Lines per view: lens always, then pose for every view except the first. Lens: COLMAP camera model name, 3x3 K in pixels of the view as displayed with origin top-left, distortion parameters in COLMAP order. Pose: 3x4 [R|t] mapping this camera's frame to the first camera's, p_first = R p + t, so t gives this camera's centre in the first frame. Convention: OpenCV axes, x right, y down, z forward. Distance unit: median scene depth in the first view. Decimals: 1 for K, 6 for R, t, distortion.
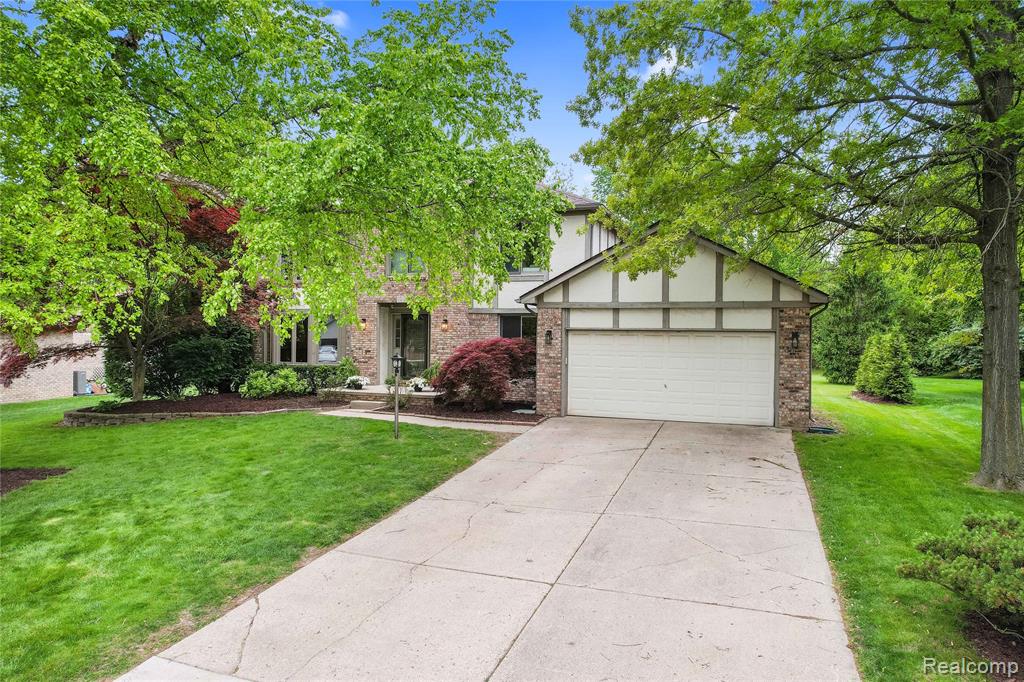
lens RADIAL K [[626.8, 0, 532.6], [0, 626.8, 320.3], [0, 0, 1]] dist [0.002053, 0.000261]
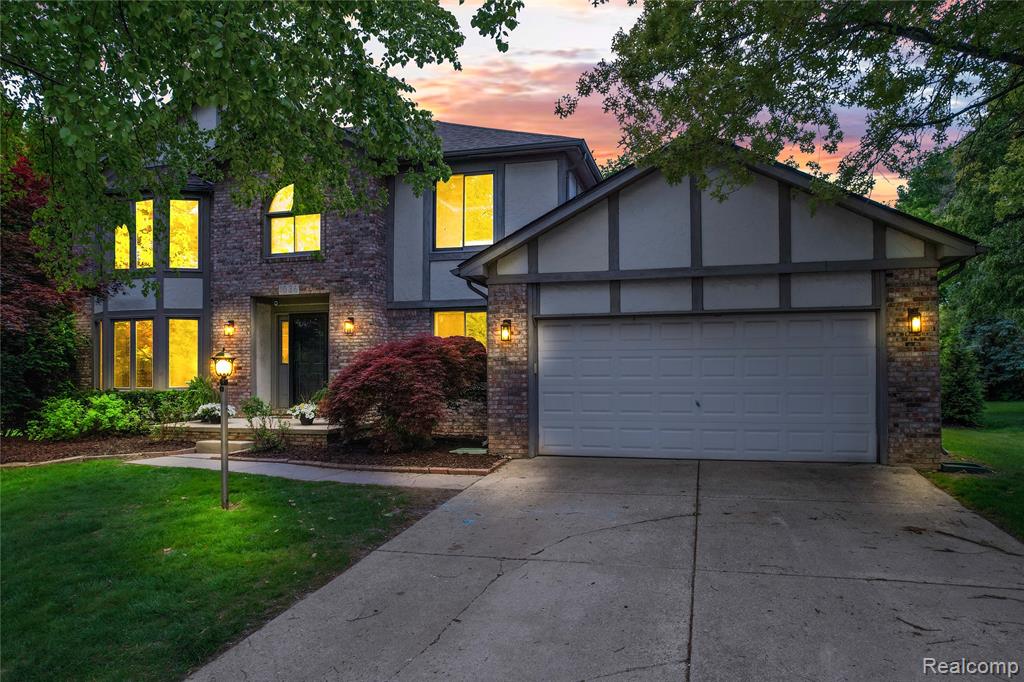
lens RADIAL K [[636.2, 0, 537.3], [0, 636.2, 359.9], [0, 0, 1]] dist [-0.024566, 0.001004]
pose [[0.996831, -0.015367, 0.078053, 0.006610], [0.015327, 0.999882, 0.001106, 0.056048], [-0.078061, 0.000094, 0.996949, 0.372793]]
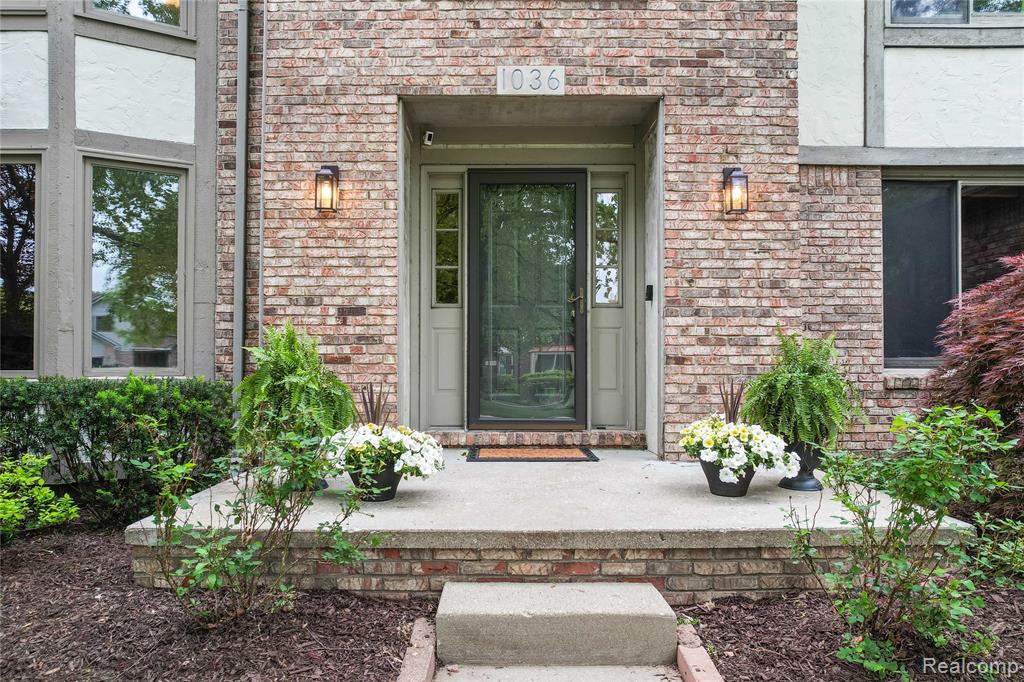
lens RADIAL K [[667.9, 0, 508.6], [0, 667.9, 346.9], [0, 0, 1]] dist [-0.068530, 0.056216]
pose [[0.949775, -0.005733, 0.312882, -0.356779], [0.005035, 0.999983, 0.003040, 0.077652], [-0.312894, -0.001312, 0.949787, 0.954520]]
